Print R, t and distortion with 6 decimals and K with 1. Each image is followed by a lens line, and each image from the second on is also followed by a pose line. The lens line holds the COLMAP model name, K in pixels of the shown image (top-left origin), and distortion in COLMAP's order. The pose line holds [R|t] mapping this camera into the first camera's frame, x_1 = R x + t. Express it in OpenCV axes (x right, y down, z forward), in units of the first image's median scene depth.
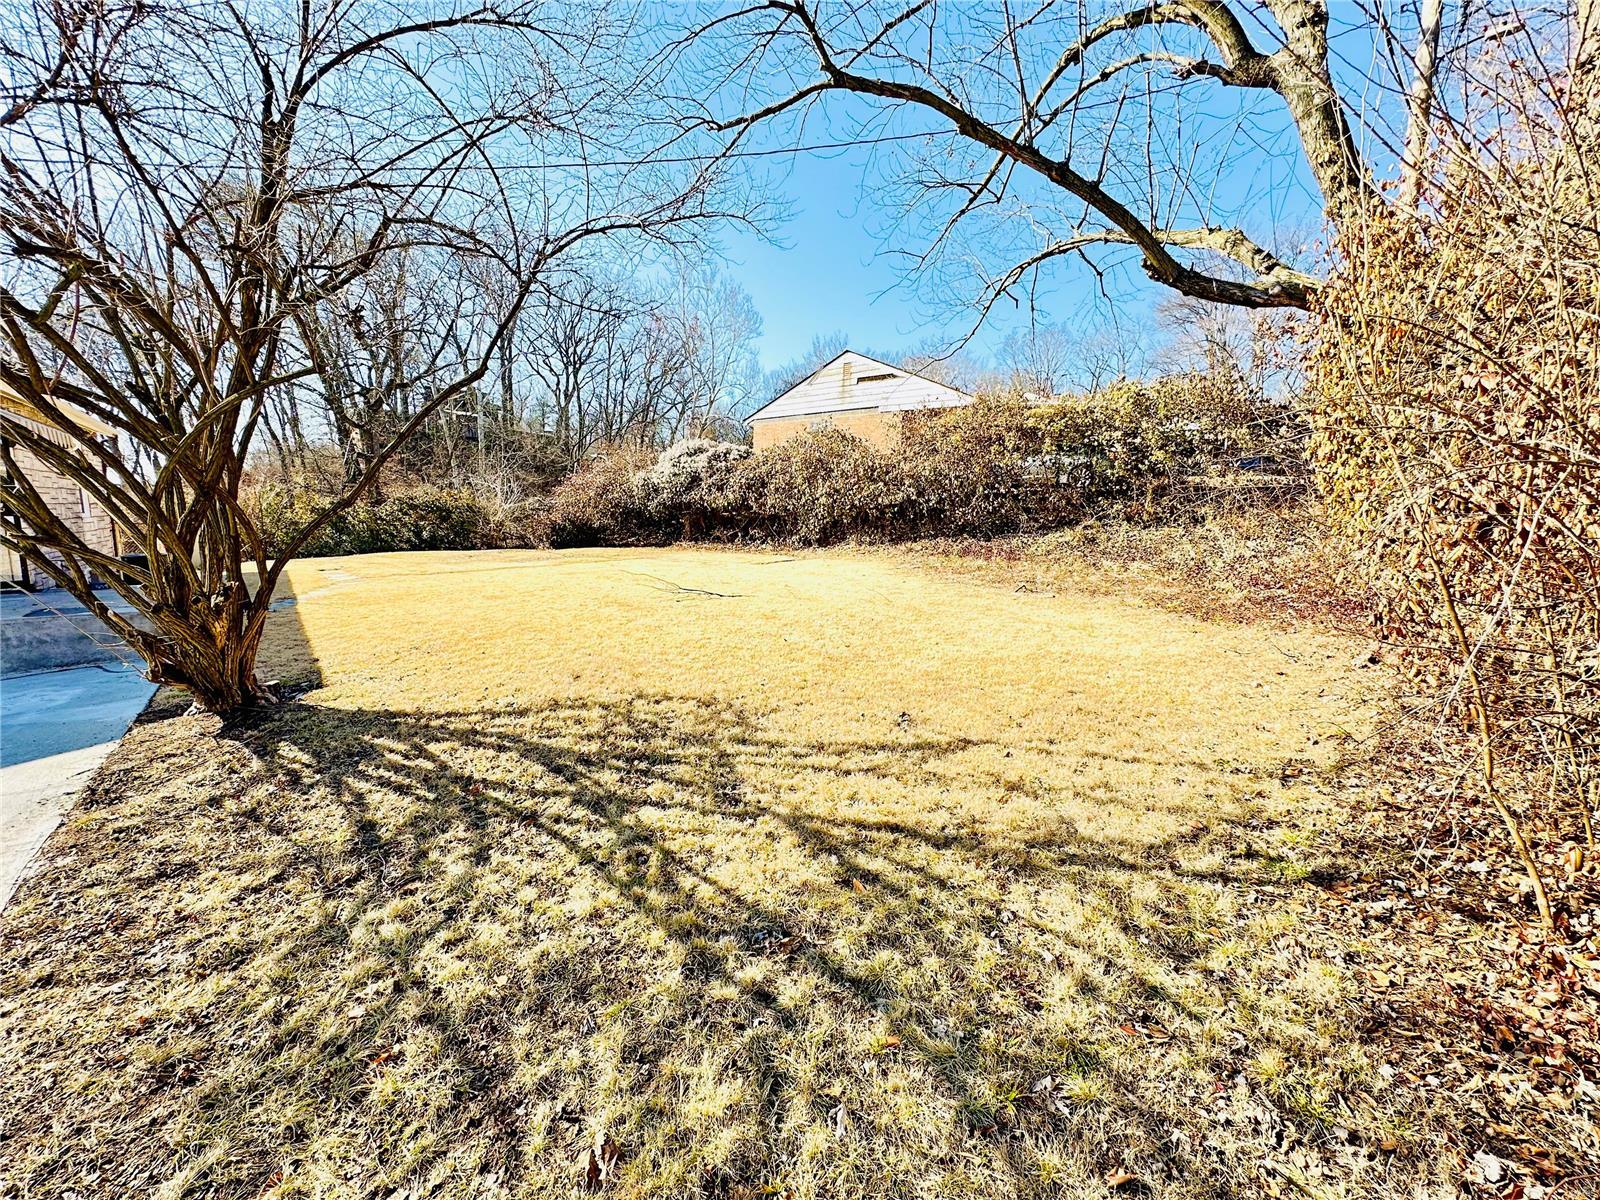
lens RADIAL K [[645.3, 0, 793.2], [0, 645.3, 601.3], [0, 0, 1]] dist [0.000123, -0.000467]
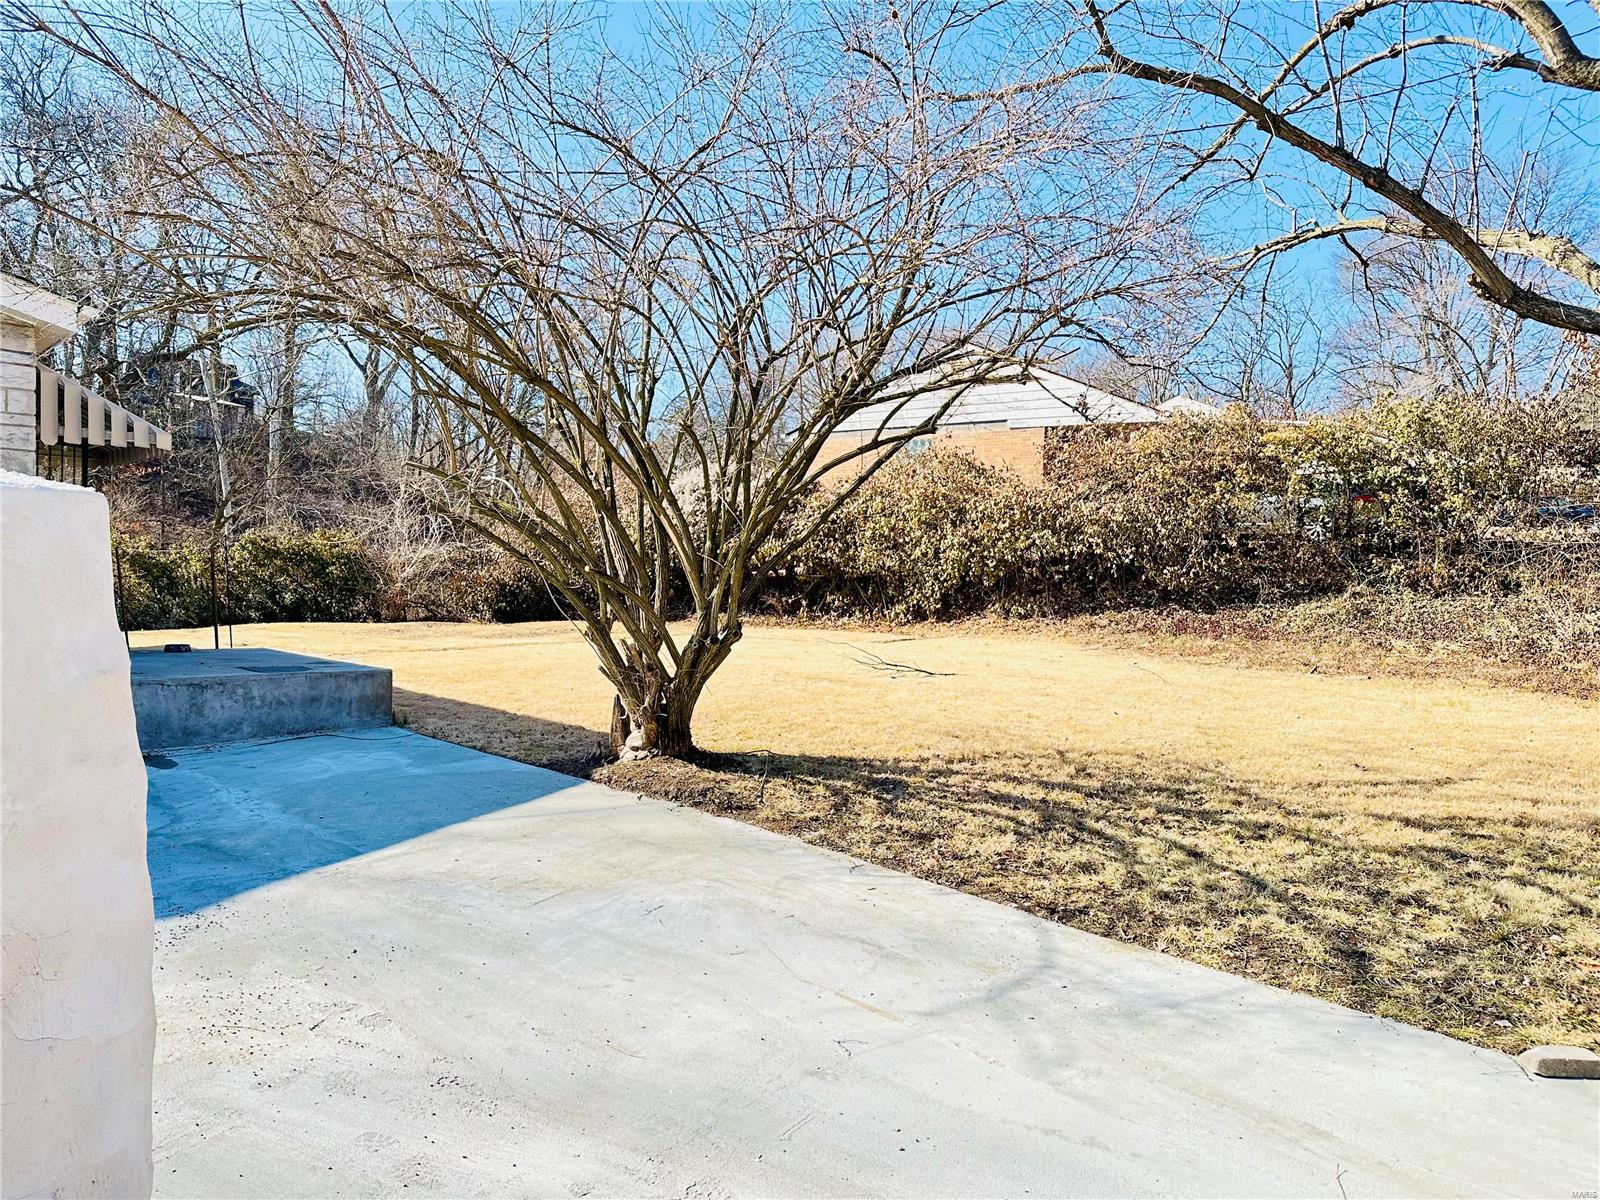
lens RADIAL K [[1117.7, 0, 798.1], [0, 1117.7, 600.4], [0, 0, 1]] dist [0.045951, -0.042095]
pose [[0.997786, 0.012252, 0.065369, -0.246534], [-0.004678, 0.993379, -0.114787, 0.038626], [-0.066343, 0.114227, 0.991237, -0.208076]]
